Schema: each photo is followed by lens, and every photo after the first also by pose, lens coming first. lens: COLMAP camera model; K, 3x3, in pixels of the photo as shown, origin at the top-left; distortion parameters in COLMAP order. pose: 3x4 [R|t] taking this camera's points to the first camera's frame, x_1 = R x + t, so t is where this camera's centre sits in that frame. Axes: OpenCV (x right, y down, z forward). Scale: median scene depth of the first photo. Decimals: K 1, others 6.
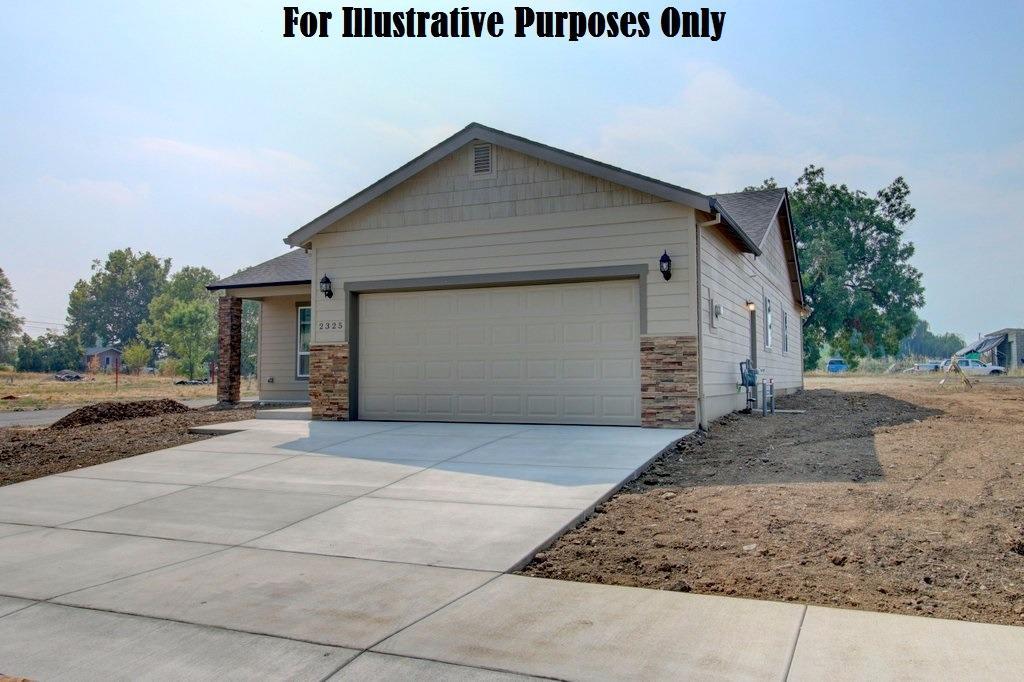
lens RADIAL K [[809.4, 0, 514.1], [0, 809.4, 336.6], [0, 0, 1]] dist [0.004815, 0.002418]
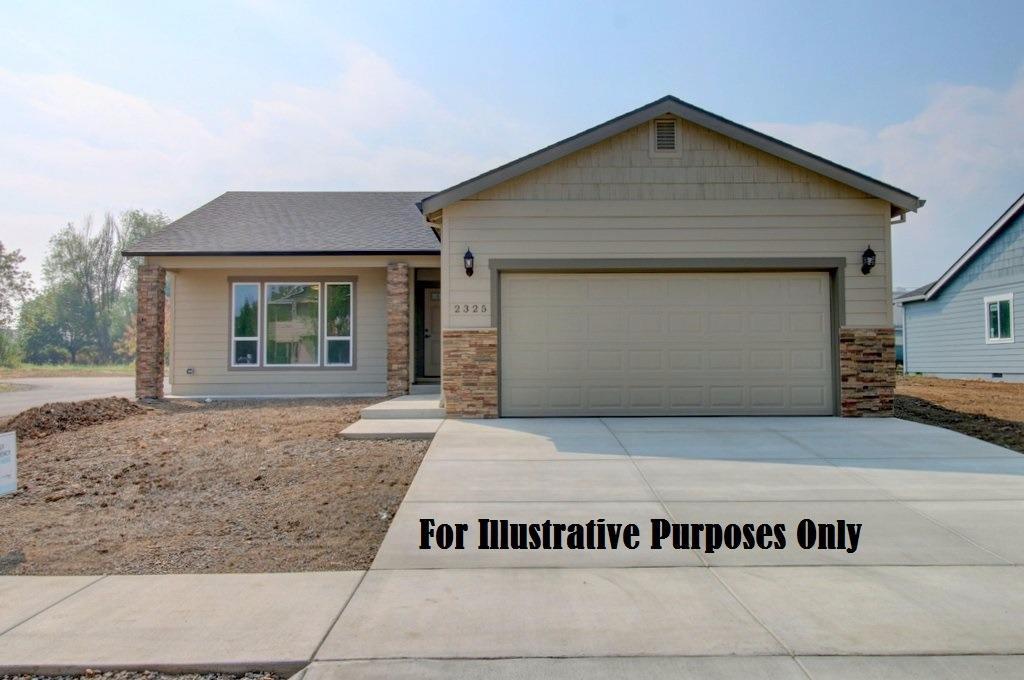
lens RADIAL K [[809.4, 0, 514.1], [0, 809.4, 335.6], [0, 0, 1]] dist [0.004815, 0.002418]
pose [[0.913212, 0.014207, 0.407238, -0.554194], [-0.019583, 0.999767, 0.009035, 0.007113], [-0.407015, -0.016226, 0.913278, 0.202989]]
